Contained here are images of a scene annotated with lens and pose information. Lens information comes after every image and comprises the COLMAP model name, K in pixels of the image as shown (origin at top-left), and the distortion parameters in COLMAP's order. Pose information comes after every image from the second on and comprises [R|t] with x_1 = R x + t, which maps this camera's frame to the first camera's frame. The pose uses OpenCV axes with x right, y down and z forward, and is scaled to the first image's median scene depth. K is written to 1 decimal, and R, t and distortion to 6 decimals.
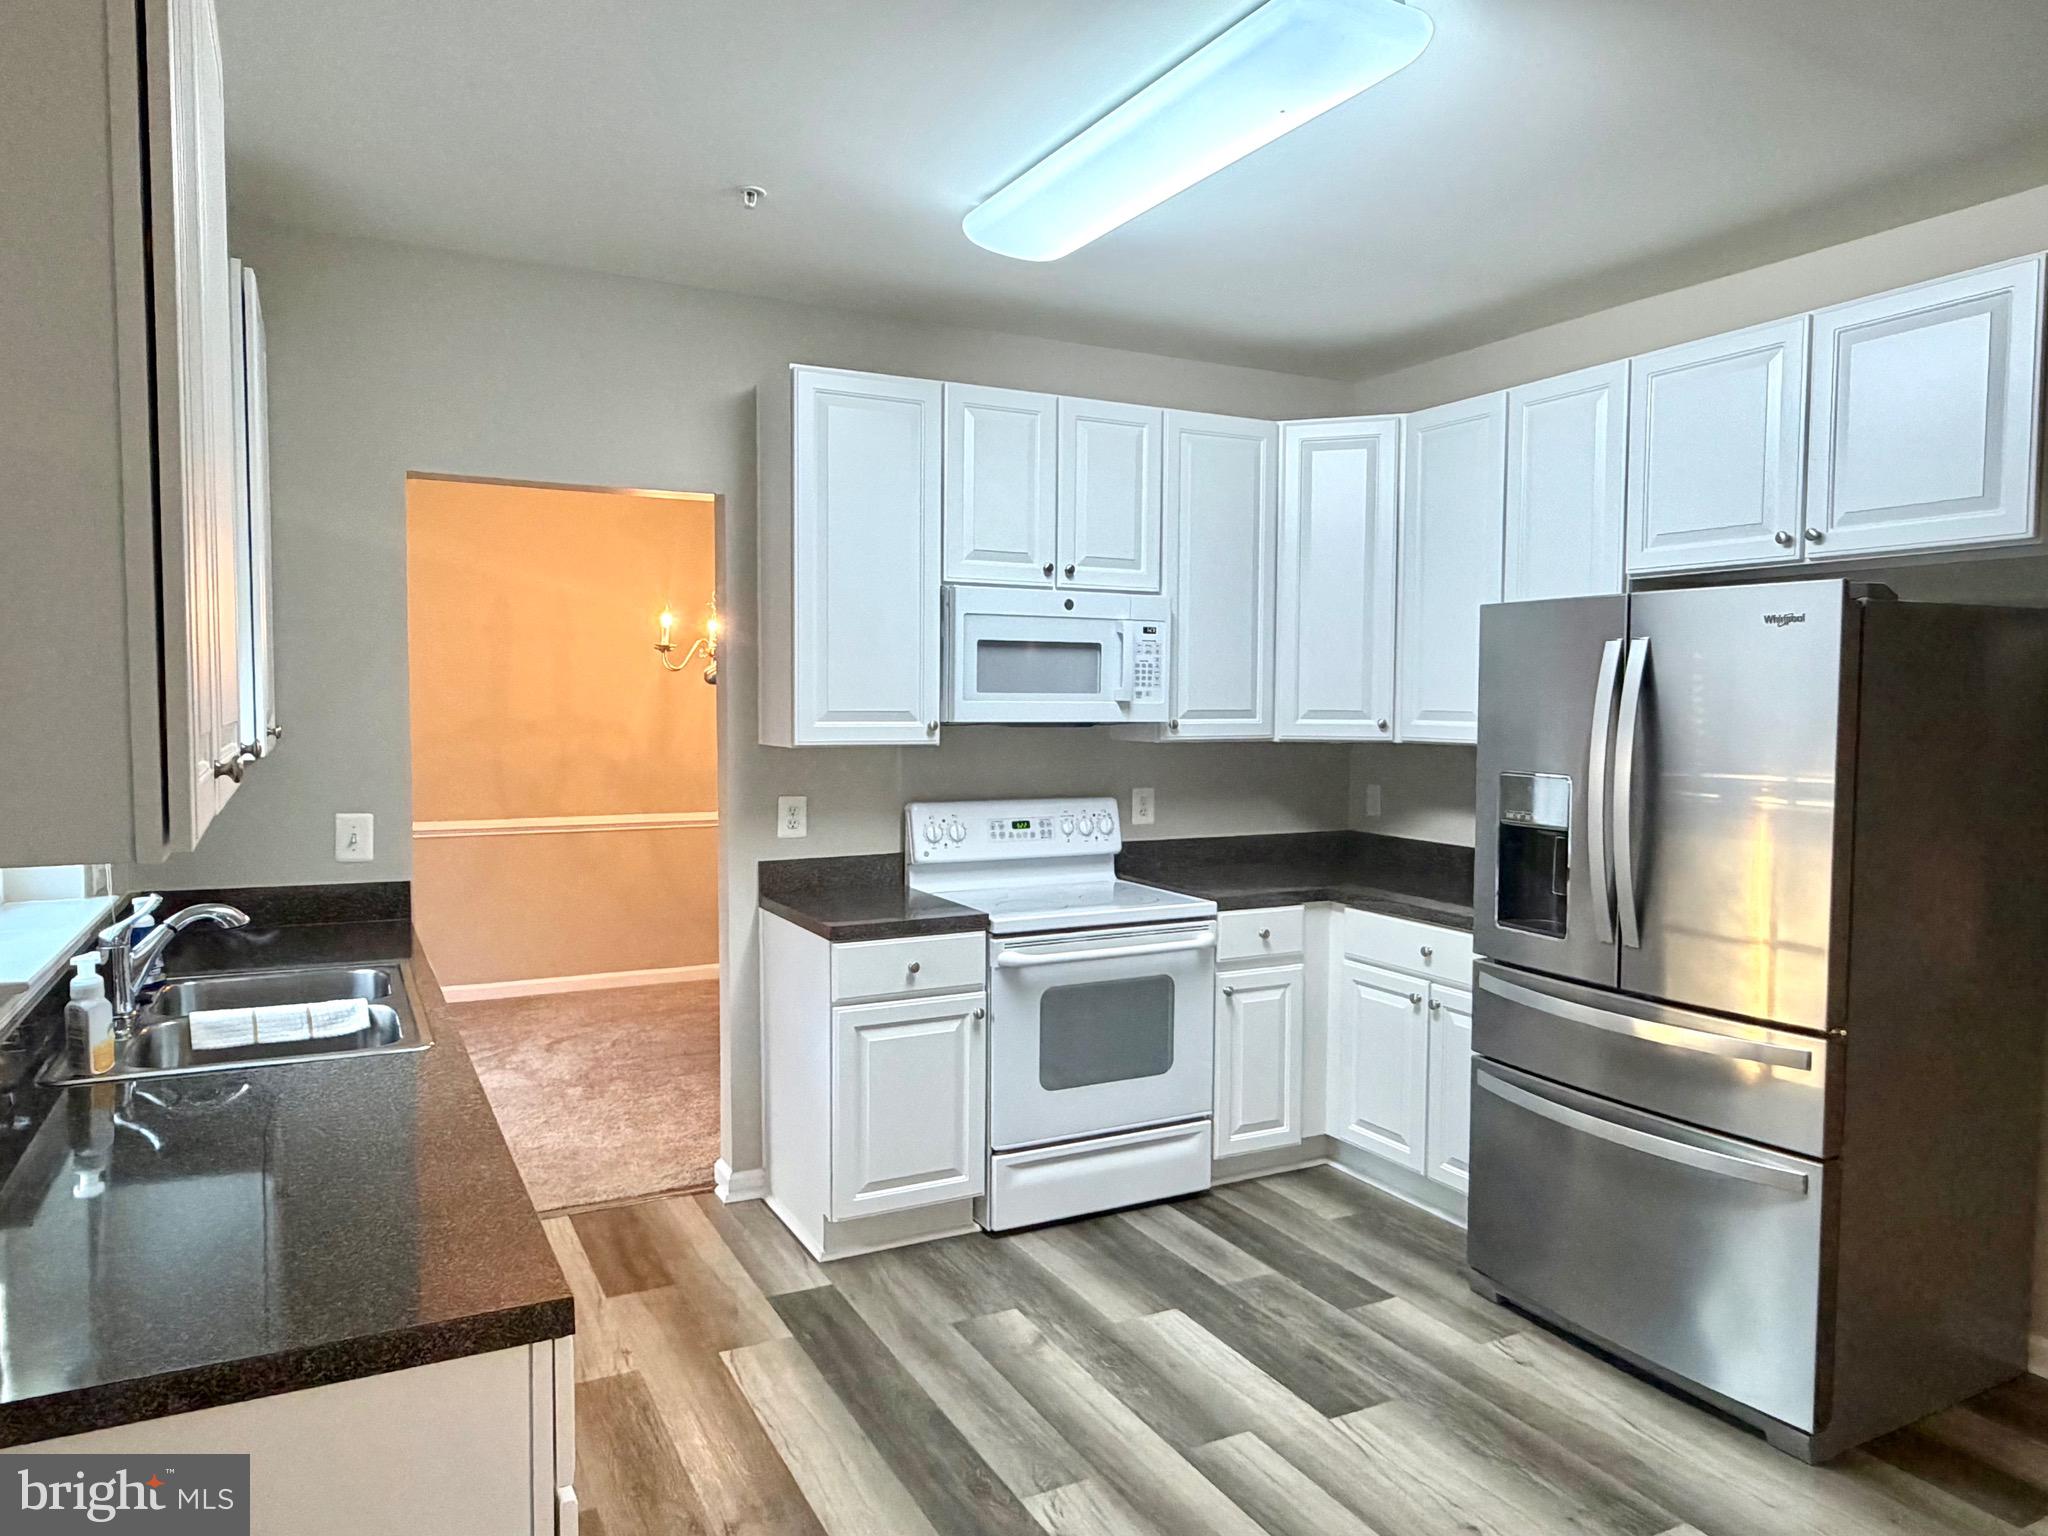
lens RADIAL K [[1364.4, 0, 1024.0], [0, 1364.4, 768.0], [0, 0, 1]] dist [0.020858, 0.000773]
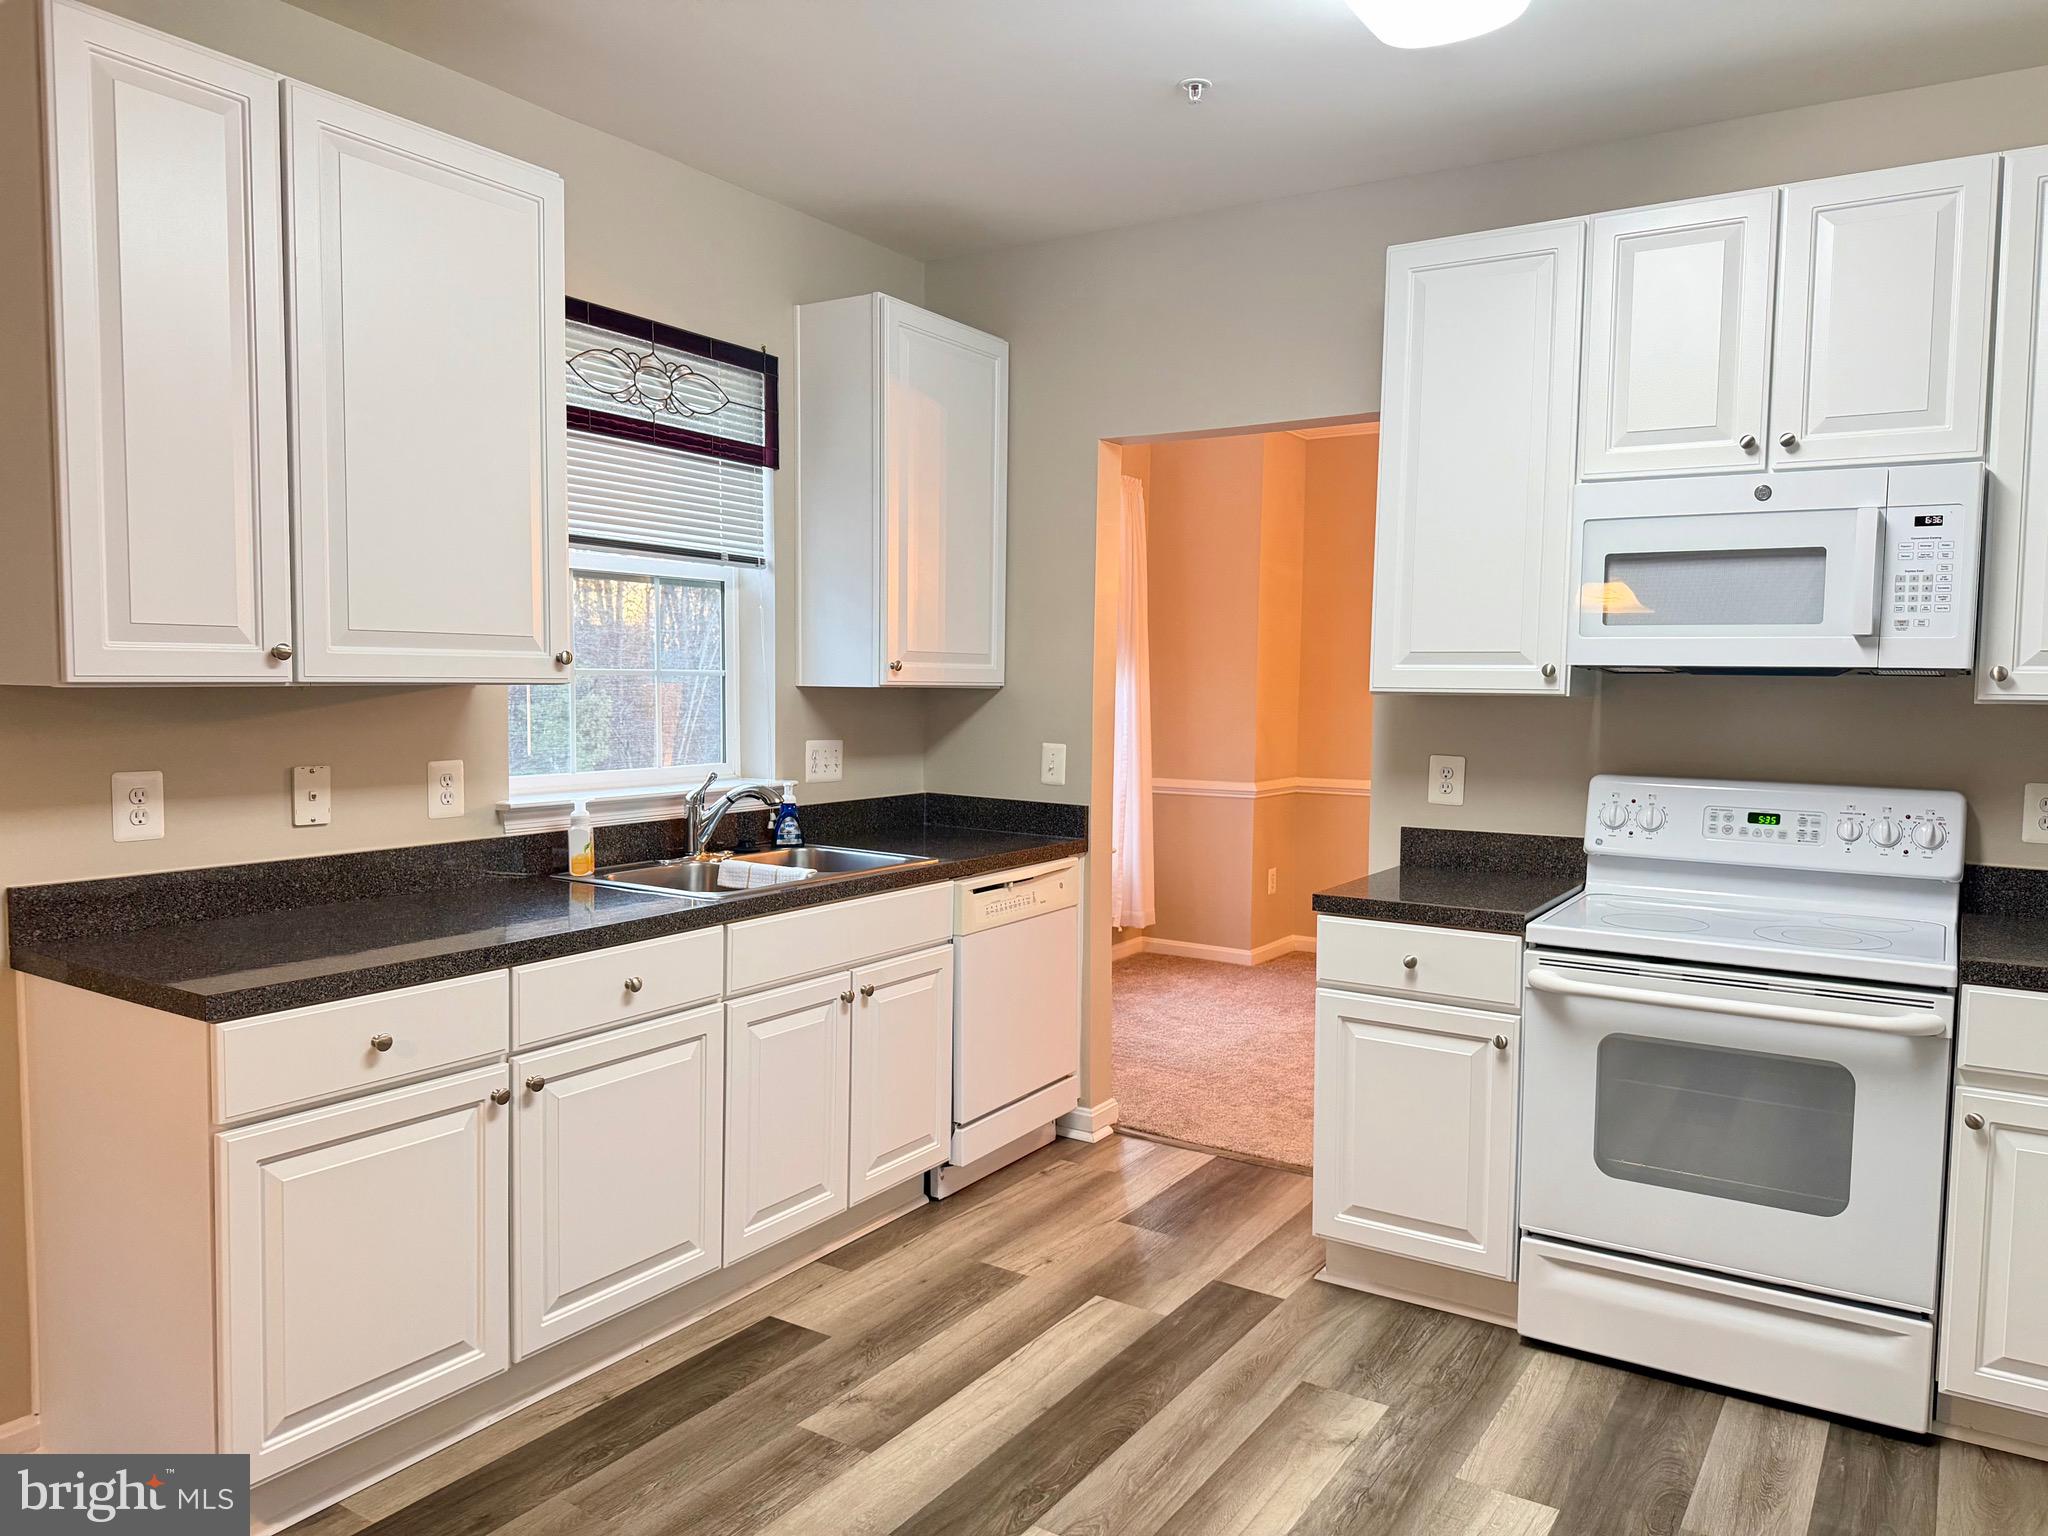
lens RADIAL K [[1432.6, 0, 1024.0], [0, 1432.6, 768.0], [0, 0, 1]] dist [0.062953, -0.089485]
pose [[0.494454, 0.057930, -0.867271, 0.483874], [-0.053546, 0.997912, 0.036128, 0.010235], [0.867553, 0.028575, 0.496523, 0.328621]]
